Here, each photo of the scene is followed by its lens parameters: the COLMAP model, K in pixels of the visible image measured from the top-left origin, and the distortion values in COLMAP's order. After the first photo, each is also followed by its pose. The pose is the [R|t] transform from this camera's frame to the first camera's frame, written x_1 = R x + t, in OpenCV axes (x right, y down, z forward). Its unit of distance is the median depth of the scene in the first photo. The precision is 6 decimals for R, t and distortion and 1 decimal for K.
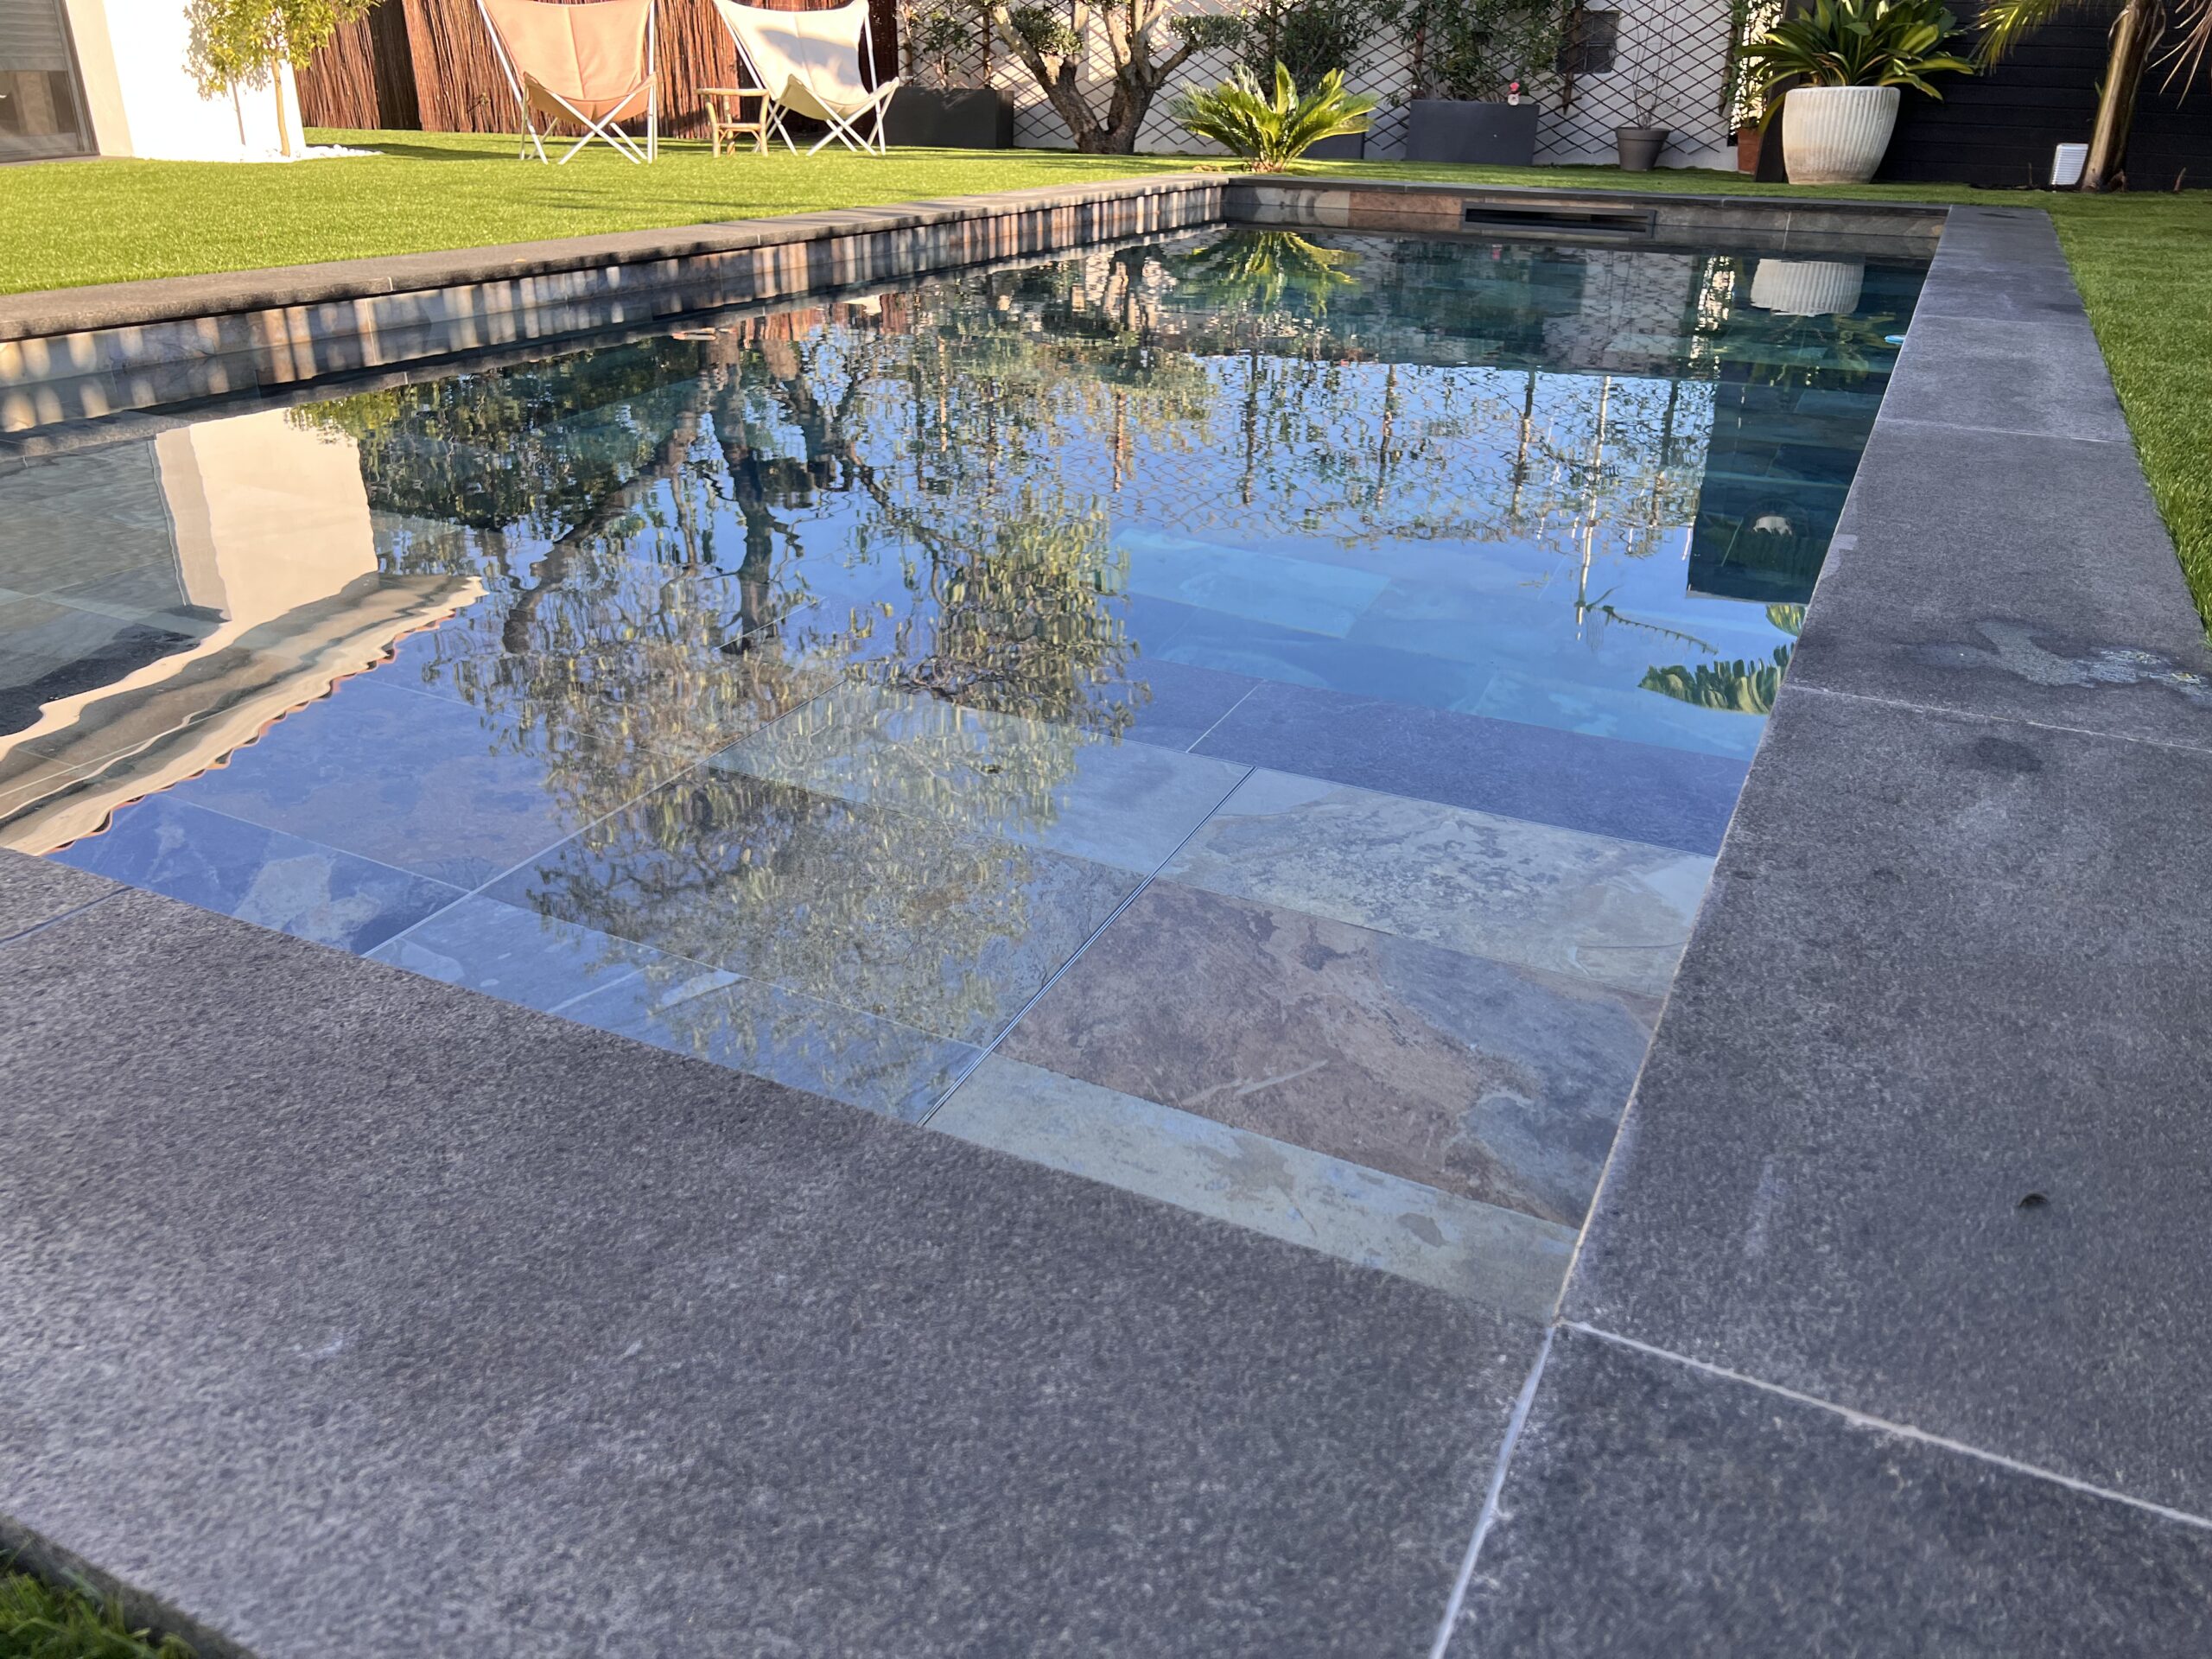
lens RADIAL K [[1643.7, 0, 1100.7], [0, 1643.7, 838.8], [0, 0, 1]] dist [0.050401, -0.038619]
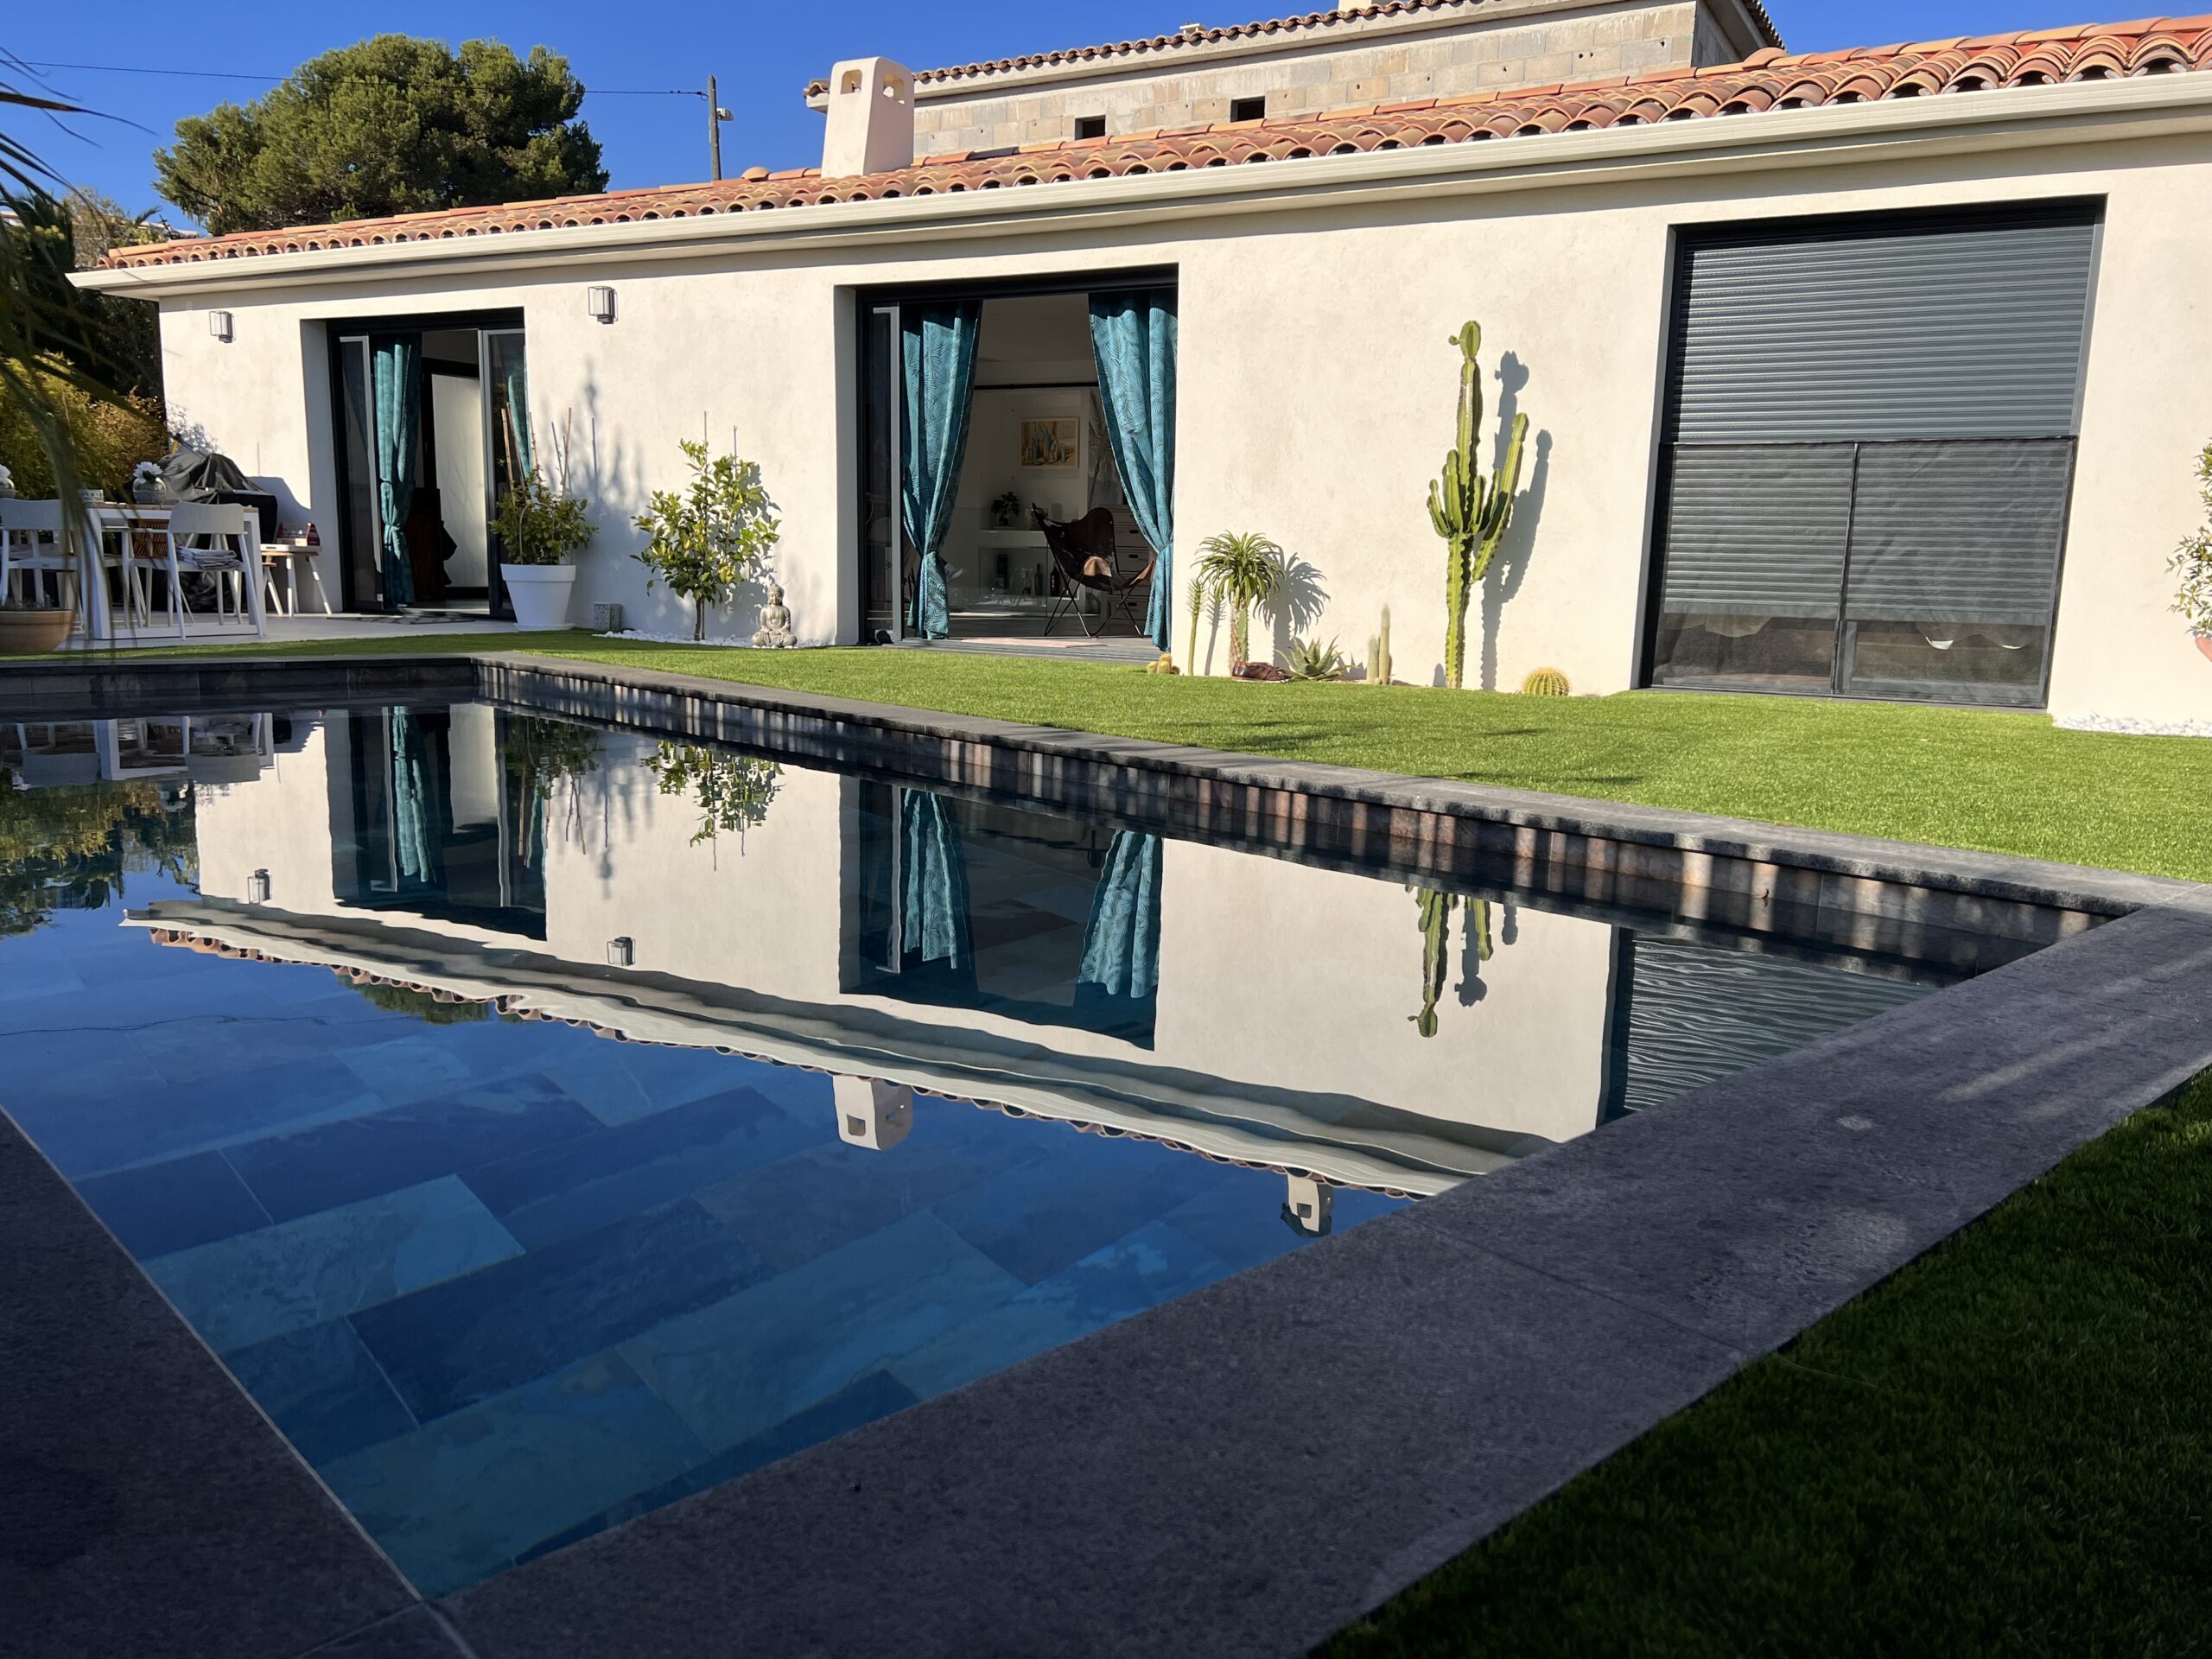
lens RADIAL K [[1643.7, 0, 1124.5], [0, 1643.7, 839.7], [0, 0, 1]] dist [0.050401, -0.038619]
pose [[-0.345052, 0.112518, -0.931815, 0.785101], [-0.440628, 0.857167, 0.266669, -0.637624], [0.828725, 0.502598, -0.246189, 1.386418]]
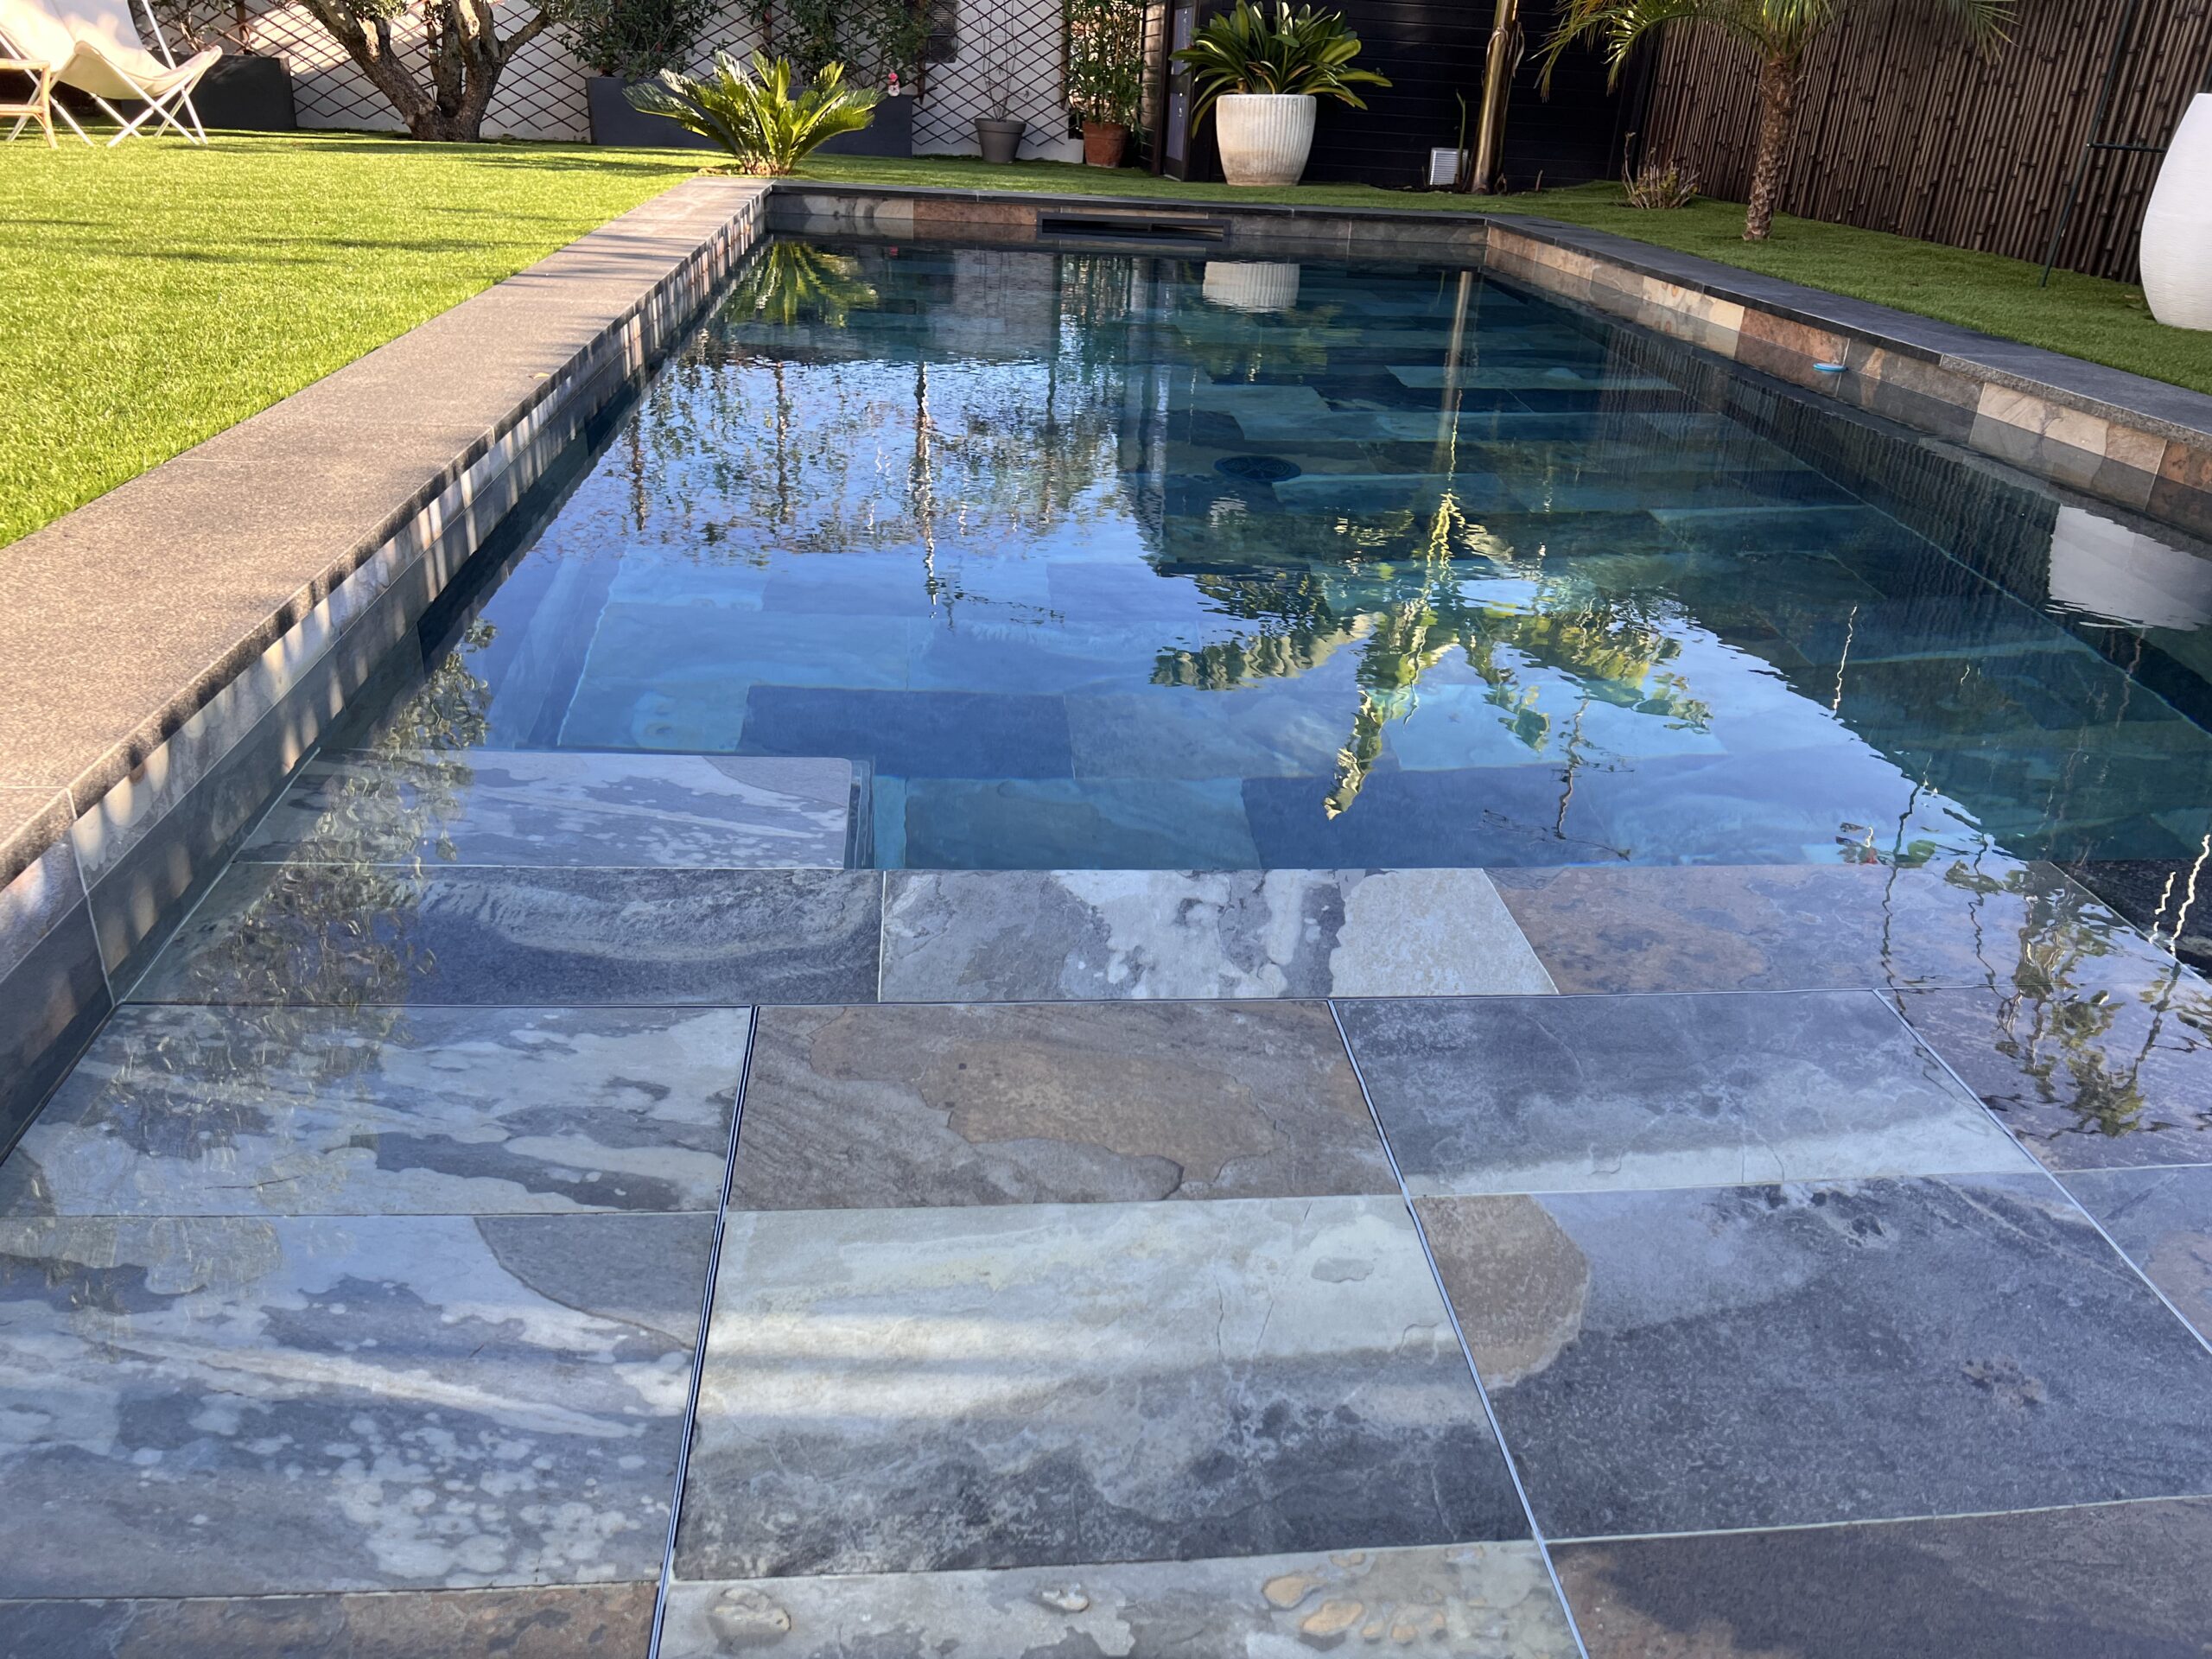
lens RADIAL K [[1643.7, 0, 1111.3], [0, 1643.7, 820.4], [0, 0, 1]] dist [0.050401, -0.038619]
pose [[0.857148, -0.192910, 0.477580, -0.210578], [0.187310, 0.980475, 0.059868, -0.071792], [-0.479805, 0.038140, 0.876546, 0.127356]]
